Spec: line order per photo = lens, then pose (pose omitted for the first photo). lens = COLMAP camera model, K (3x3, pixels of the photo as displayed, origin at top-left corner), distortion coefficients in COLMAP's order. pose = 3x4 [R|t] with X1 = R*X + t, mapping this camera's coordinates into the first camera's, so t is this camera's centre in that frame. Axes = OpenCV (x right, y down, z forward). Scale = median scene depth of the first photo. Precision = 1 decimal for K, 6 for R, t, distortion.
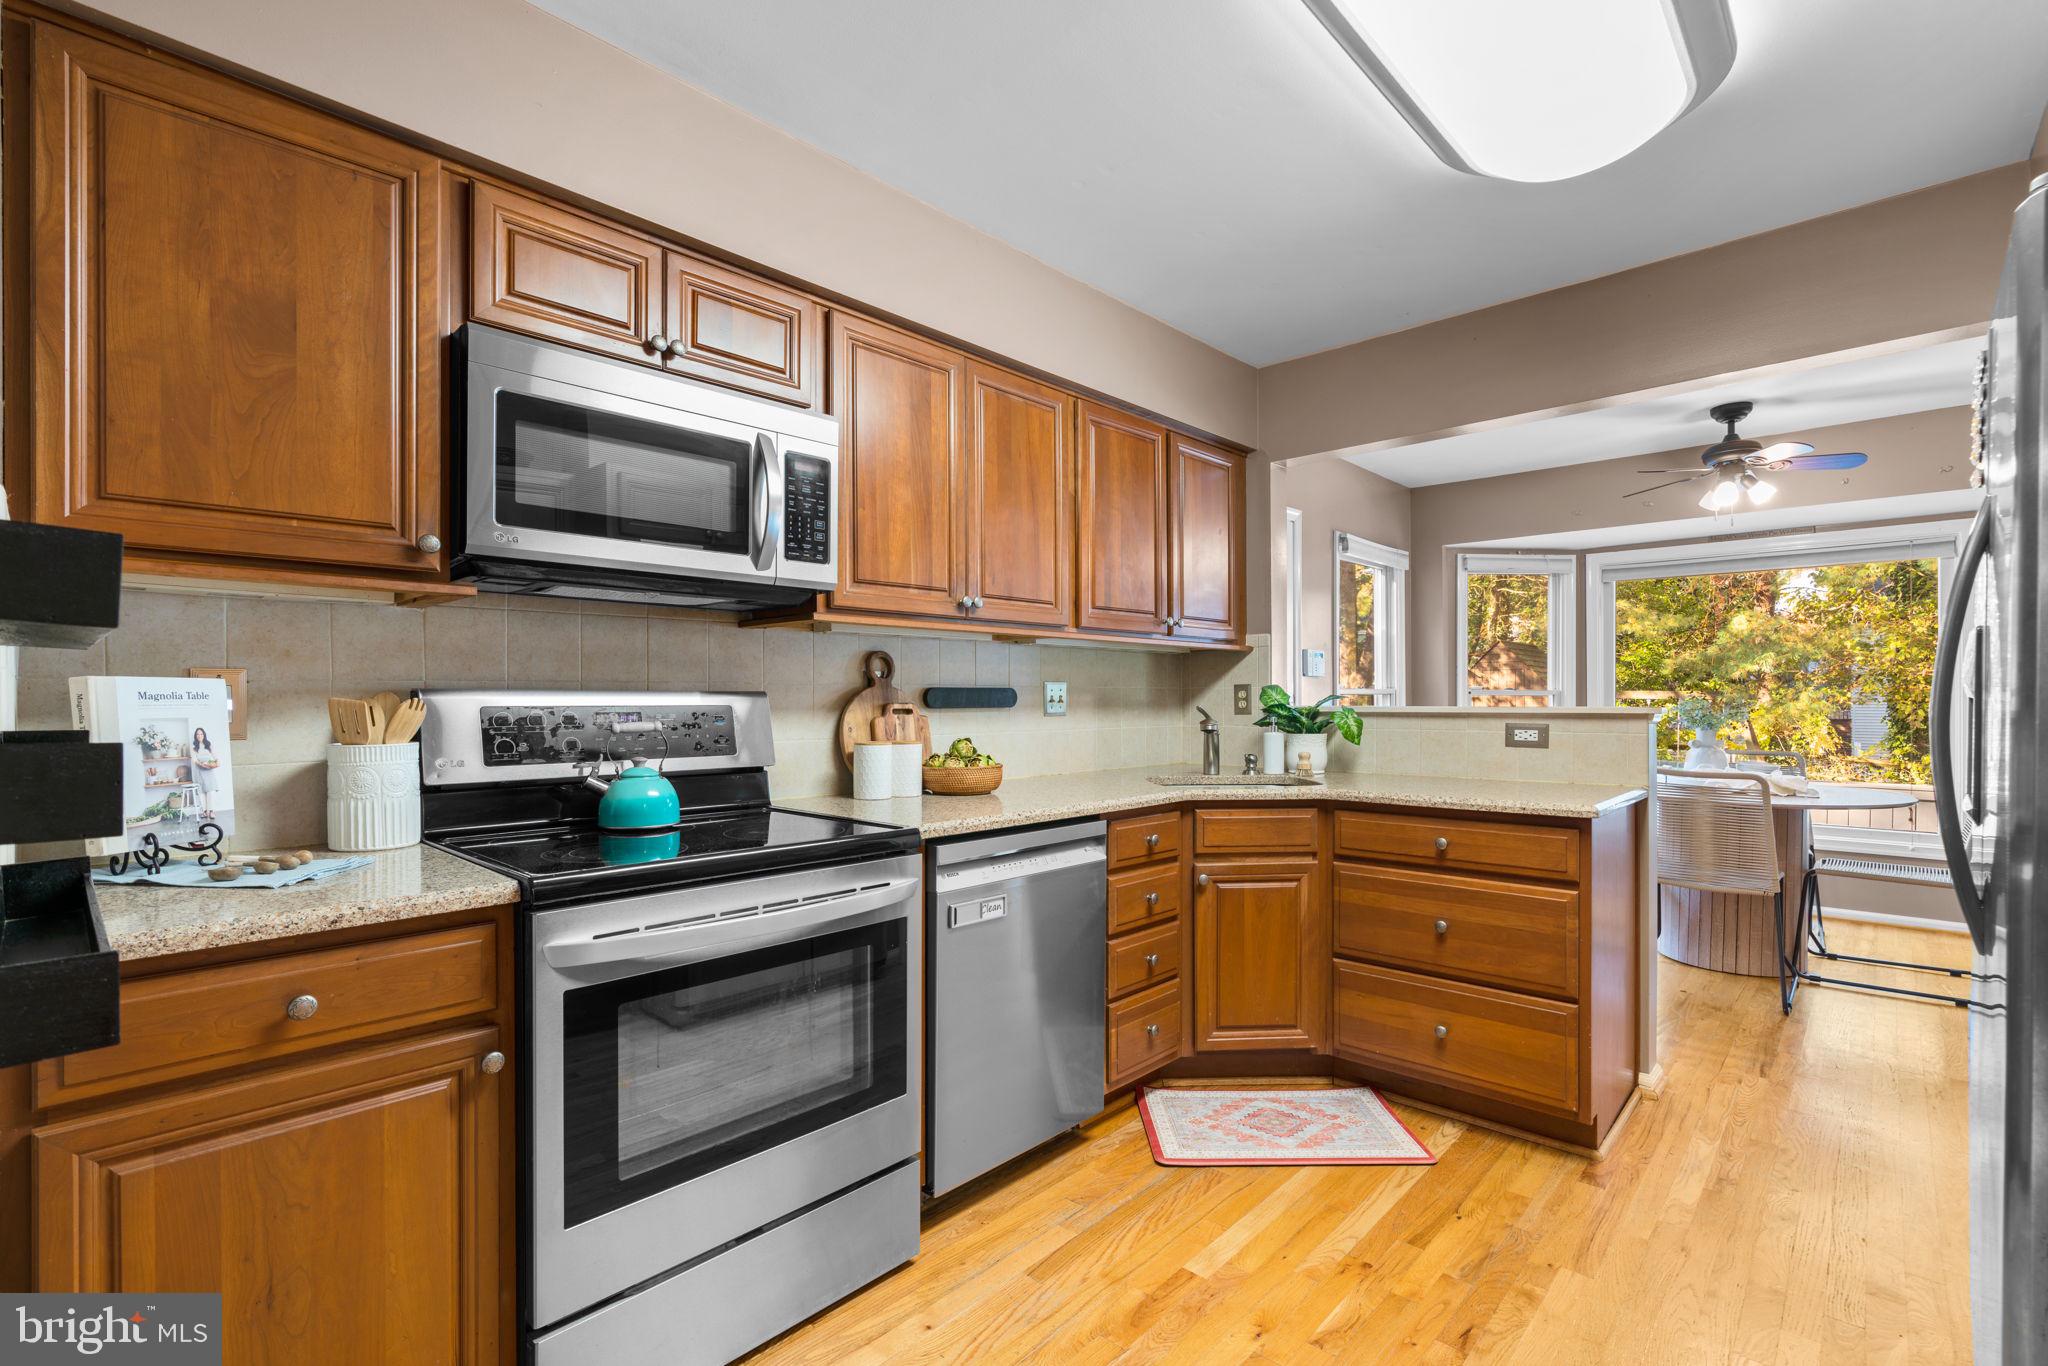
lens RADIAL K [[926.0, 0, 1008.3], [0, 926.0, 692.8], [0, 0, 1]] dist [-0.001564, -0.000110]
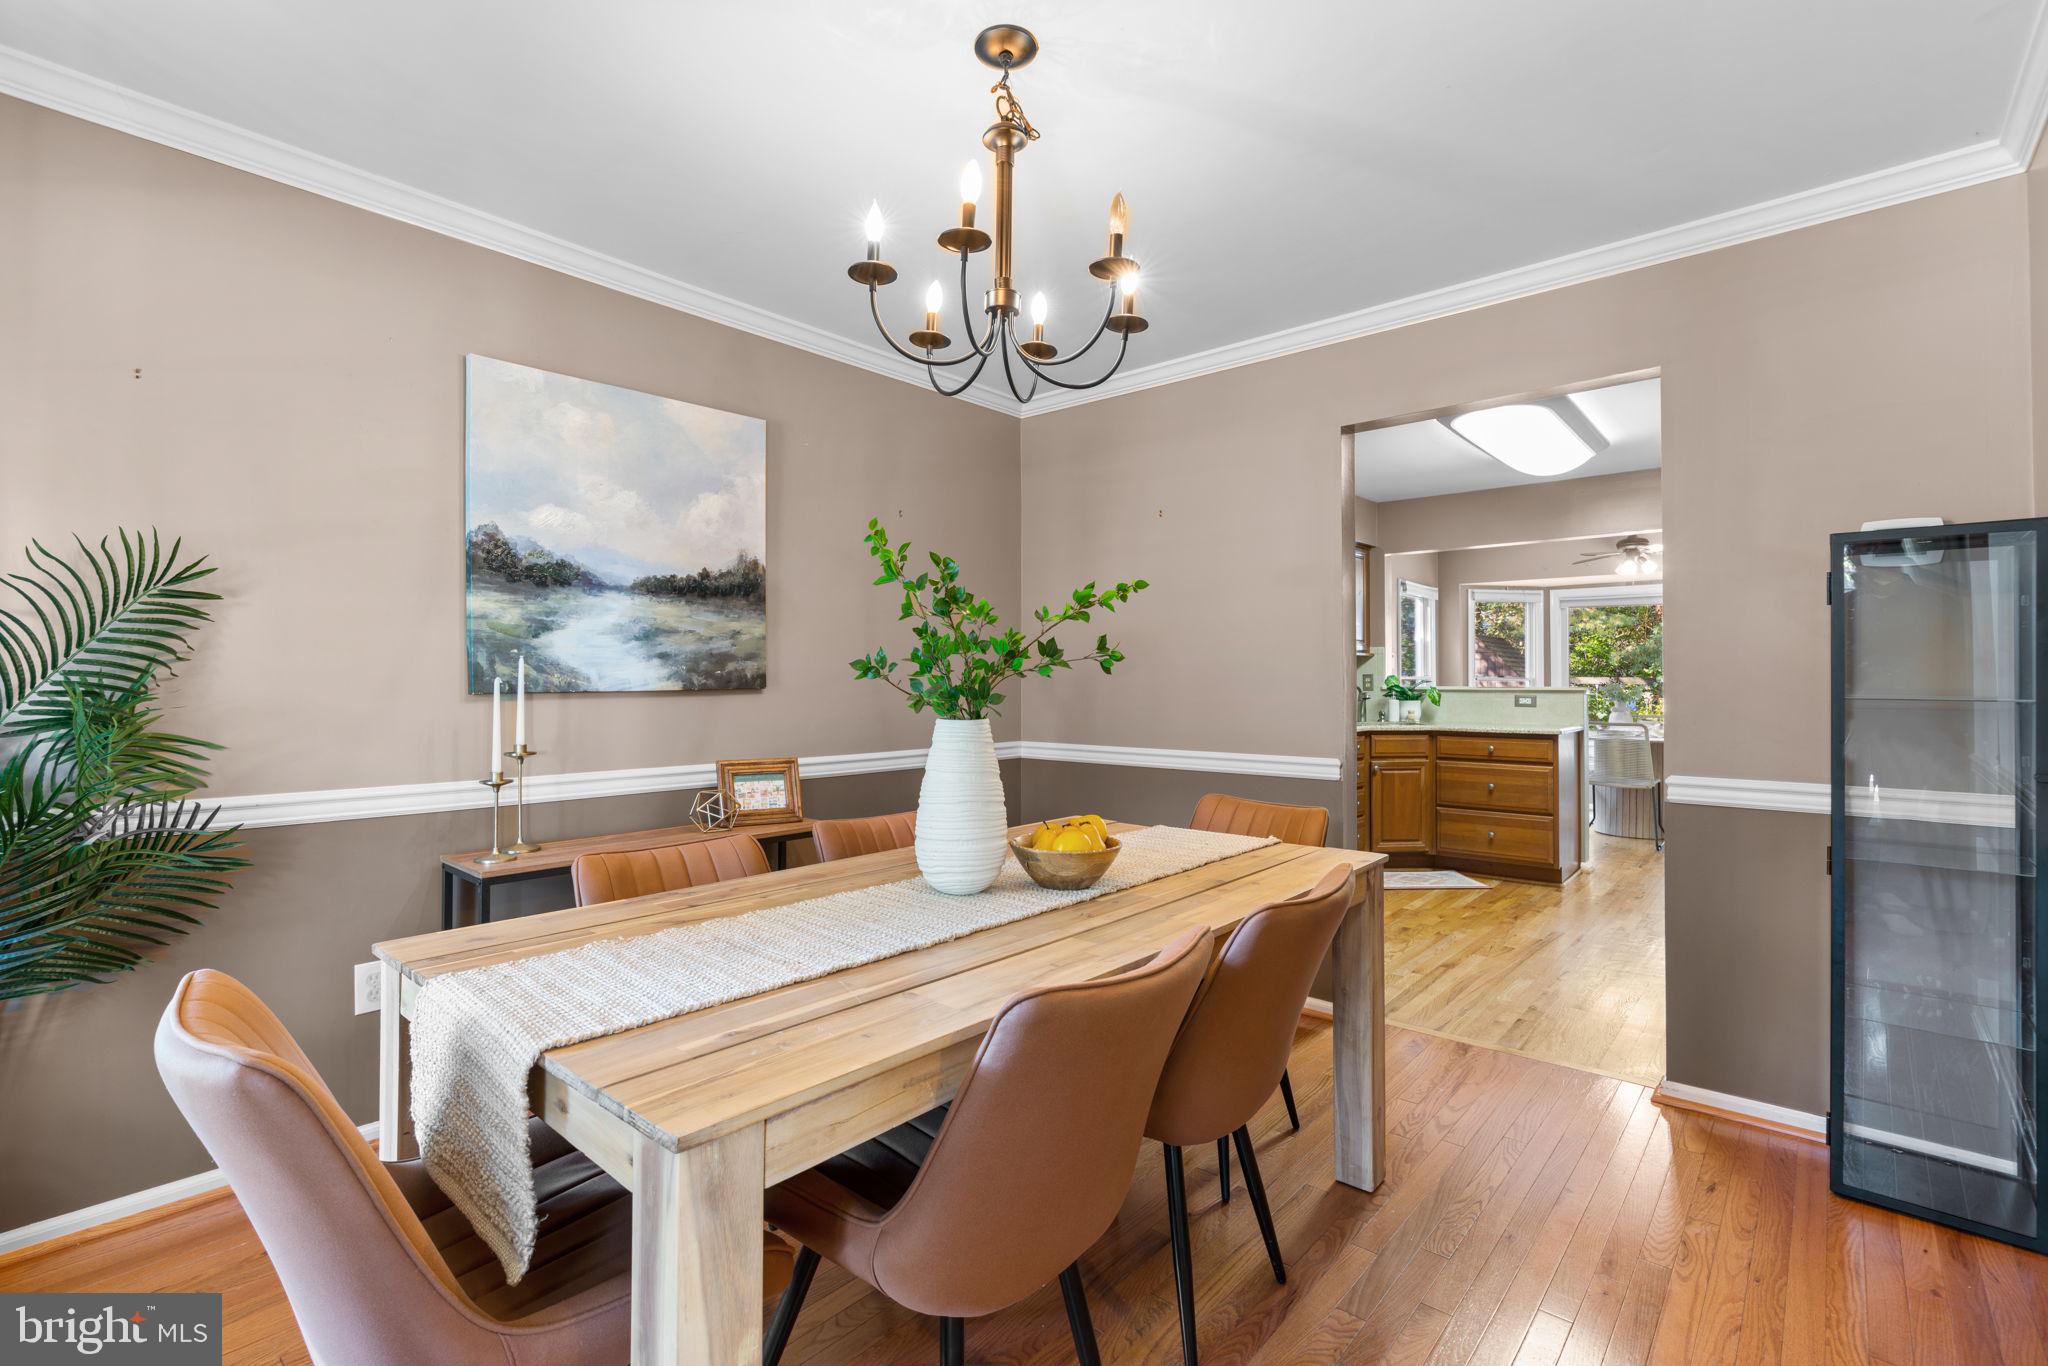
lens RADIAL K [[914.5, 0, 1015.8], [0, 914.5, 656.9], [0, 0, 1]] dist [0.001474, 0.000132]
pose [[0.999341, 0.005974, 0.035814, -0.684300], [-0.005239, 0.999774, -0.020586, -0.003553], [-0.035929, 0.020385, 0.999146, -1.049722]]
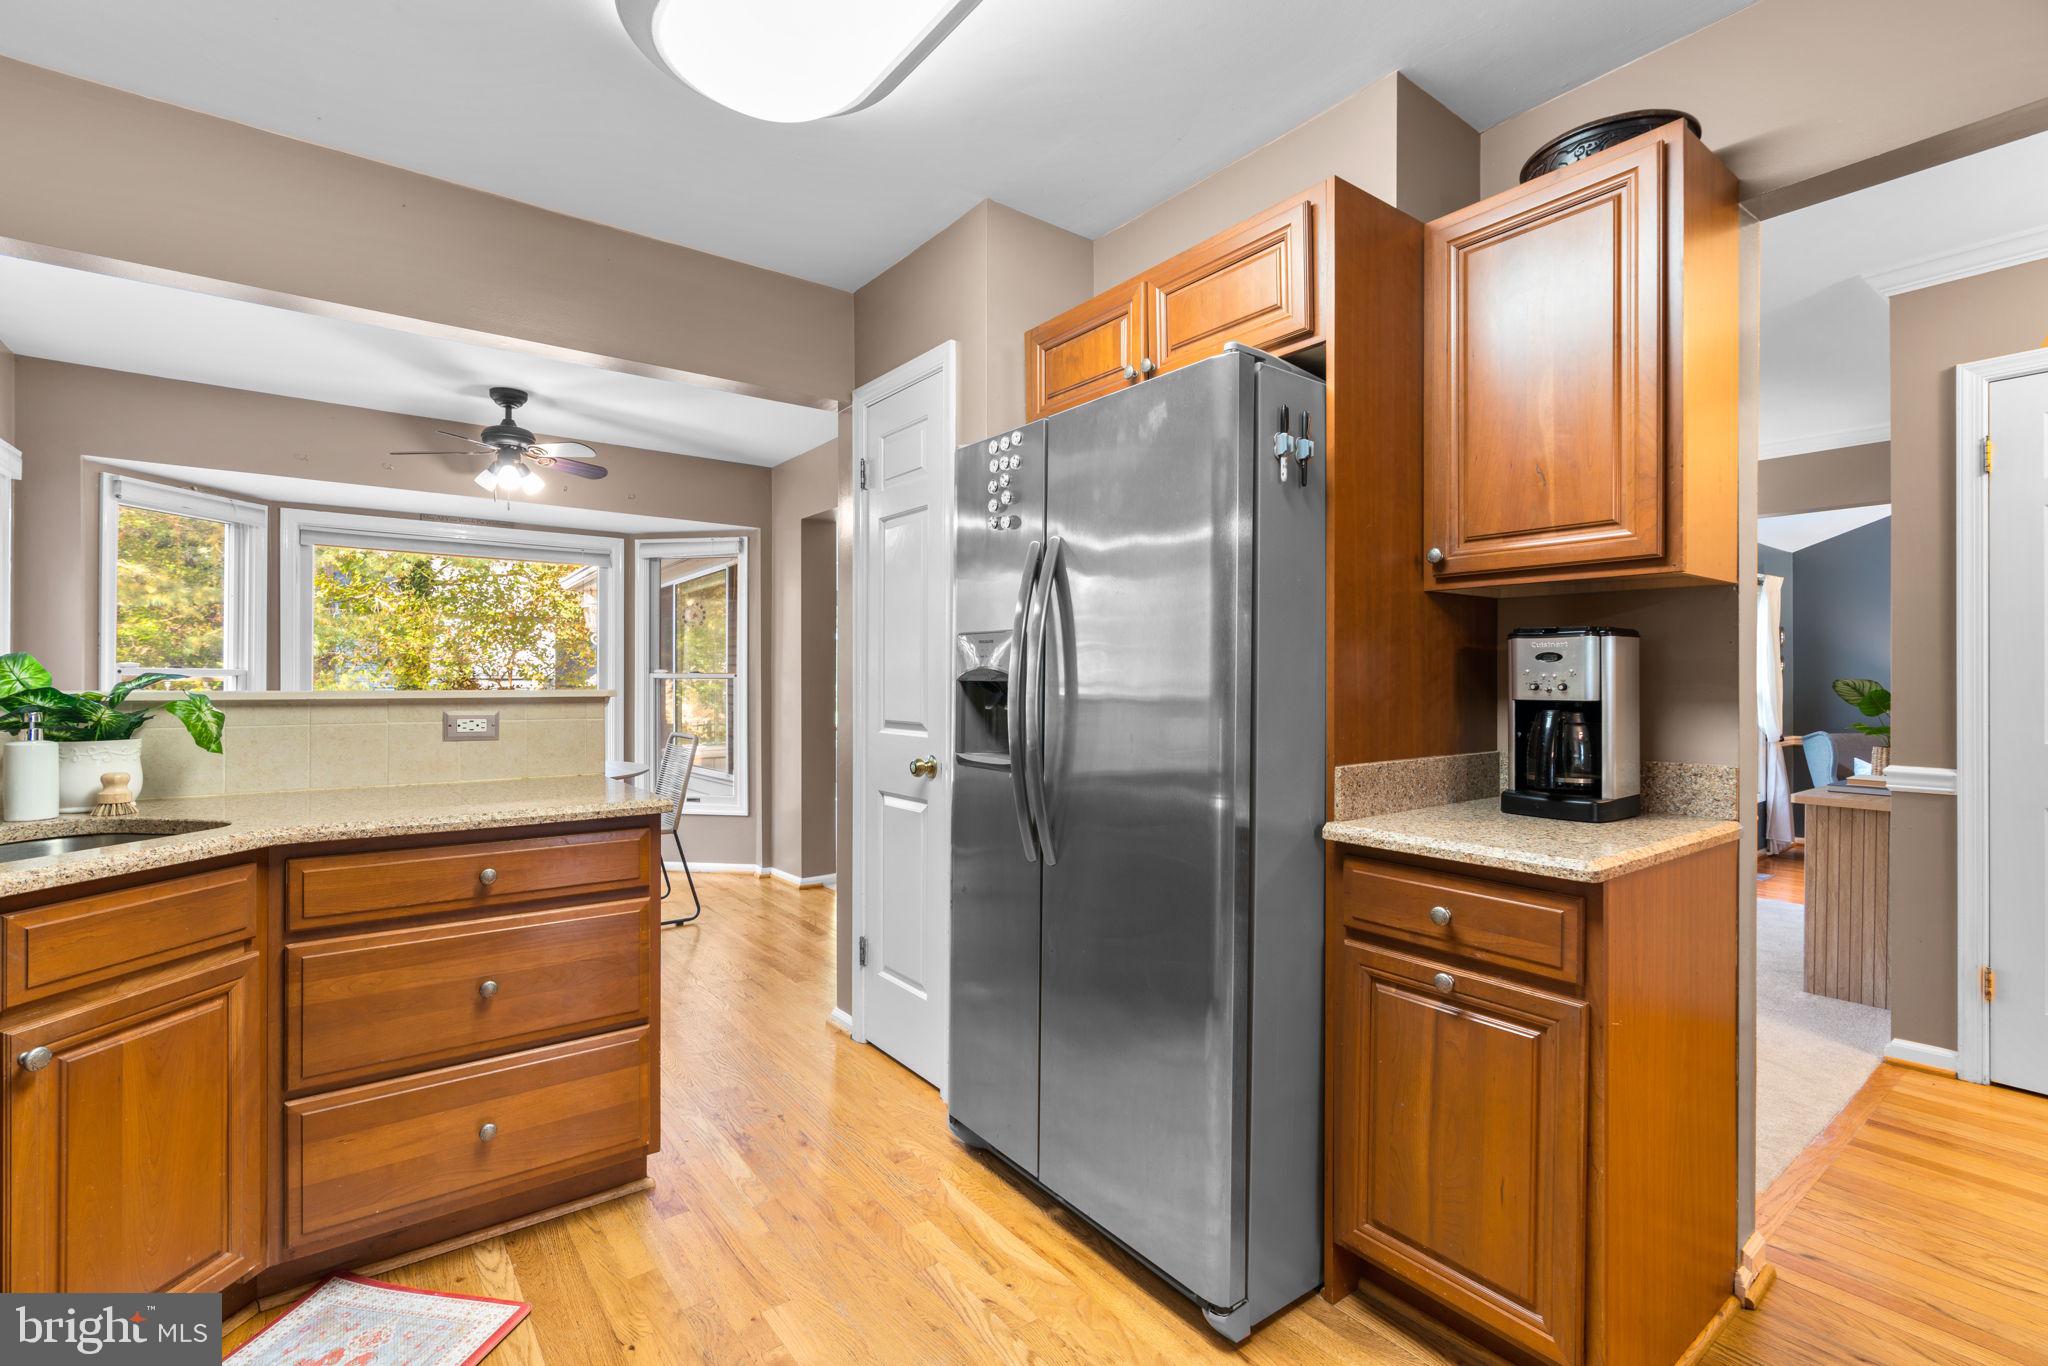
lens RADIAL K [[918.7, 0, 1029.0], [0, 918.7, 676.0], [0, 0, 1]] dist [-0.000811, -0.000070]
pose [[0.160618, 0.009314, 0.986973, -0.175515], [-0.010294, 0.999917, -0.007761, 0.003565], [-0.986963, -0.008913, 0.160700, 0.425759]]
